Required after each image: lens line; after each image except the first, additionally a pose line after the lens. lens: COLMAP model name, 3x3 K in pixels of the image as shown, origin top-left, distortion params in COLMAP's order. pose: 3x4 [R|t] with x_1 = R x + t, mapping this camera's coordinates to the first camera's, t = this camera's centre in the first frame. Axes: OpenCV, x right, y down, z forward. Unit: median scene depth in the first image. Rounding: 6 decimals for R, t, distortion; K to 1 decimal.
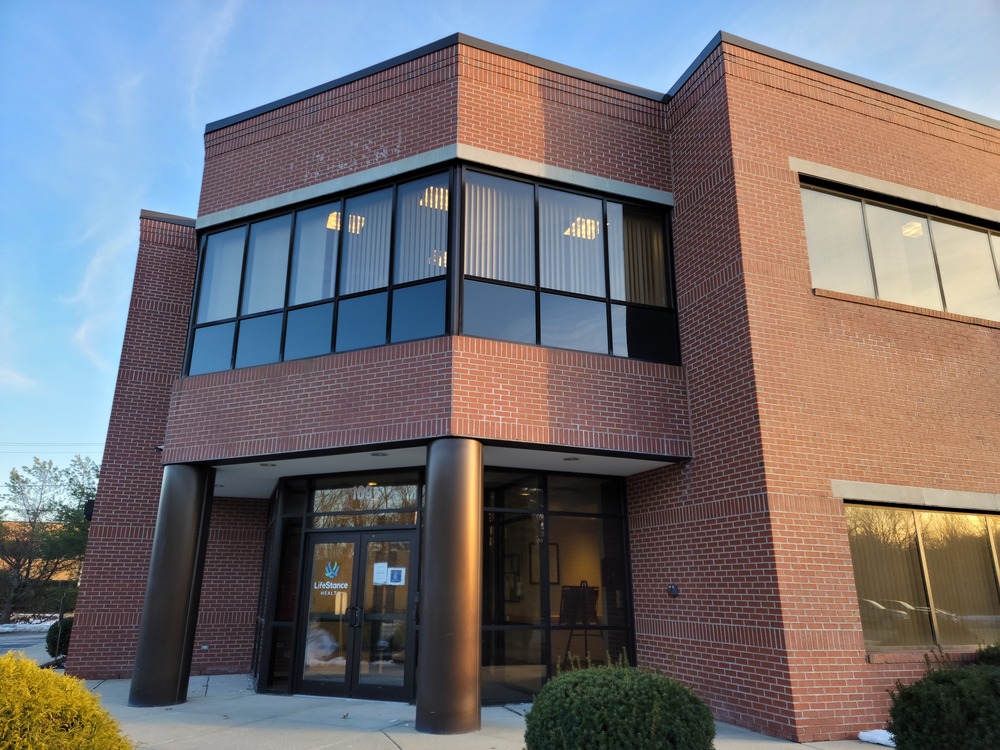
lens RADIAL K [[695.9, 0, 499.4], [0, 695.9, 379.3], [0, 0, 1]] dist [0.078531, -0.036608]
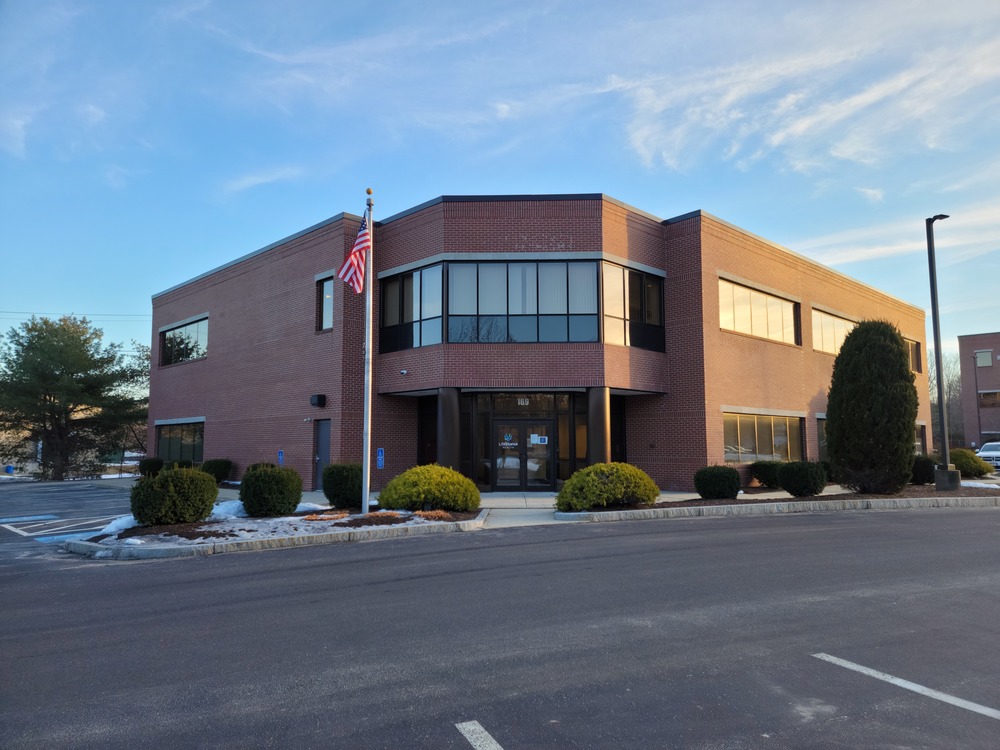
lens RADIAL K [[695.9, 0, 499.0], [0, 695.9, 365.5], [0, 0, 1]] dist [0.078531, -0.036608]
pose [[0.908635, 0.033409, 0.416253, -1.196144], [-0.112413, 0.979568, 0.166764, -0.299461], [-0.402177, -0.198320, 0.893825, -0.856280]]
